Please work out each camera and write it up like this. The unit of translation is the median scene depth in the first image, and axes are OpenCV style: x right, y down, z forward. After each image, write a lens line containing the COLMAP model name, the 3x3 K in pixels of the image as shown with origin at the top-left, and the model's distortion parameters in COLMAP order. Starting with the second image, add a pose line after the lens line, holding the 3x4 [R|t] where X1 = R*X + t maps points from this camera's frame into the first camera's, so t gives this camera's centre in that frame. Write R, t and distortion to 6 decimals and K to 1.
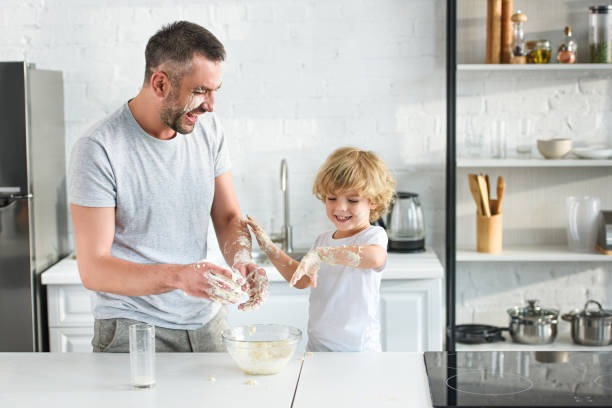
lens RADIAL K [[1262.1, 0, 306.0], [0, 1262.1, 204.0], [0, 0, 1]] dist [0.024130, 0.209539]
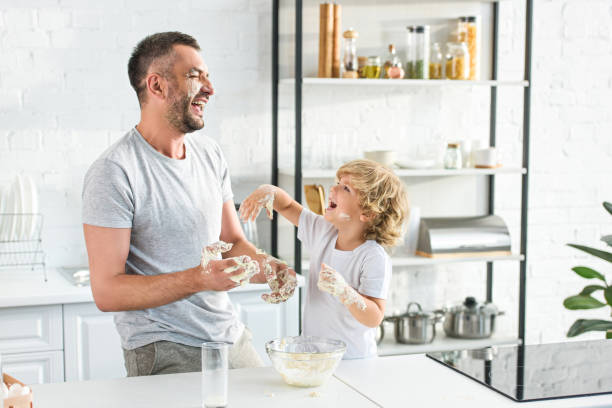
lens RADIAL K [[1262.1, 0, 306.0], [0, 1262.1, 204.0], [0, 0, 1]] dist [0.024130, 0.209539]
pose [[0.919470, -0.021123, 0.392591, -0.273627], [0.026183, 0.999629, -0.007539, -0.000403], [-0.392286, 0.017211, 0.919682, 0.057088]]
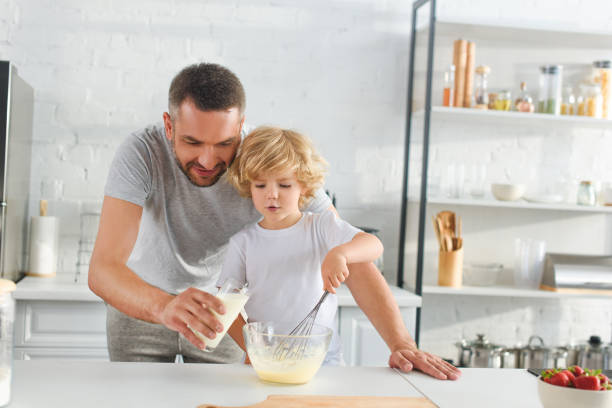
lens RADIAL K [[906.4, 0, 306.0], [0, 906.4, 204.0], [0, 0, 1]] dist [0.023629, 0.113039]
pose [[0.976150, 0.058204, 0.209150, -0.133906], [-0.038217, 0.994416, -0.098366, 0.048804], [-0.213707, 0.088027, 0.972924, 0.279996]]
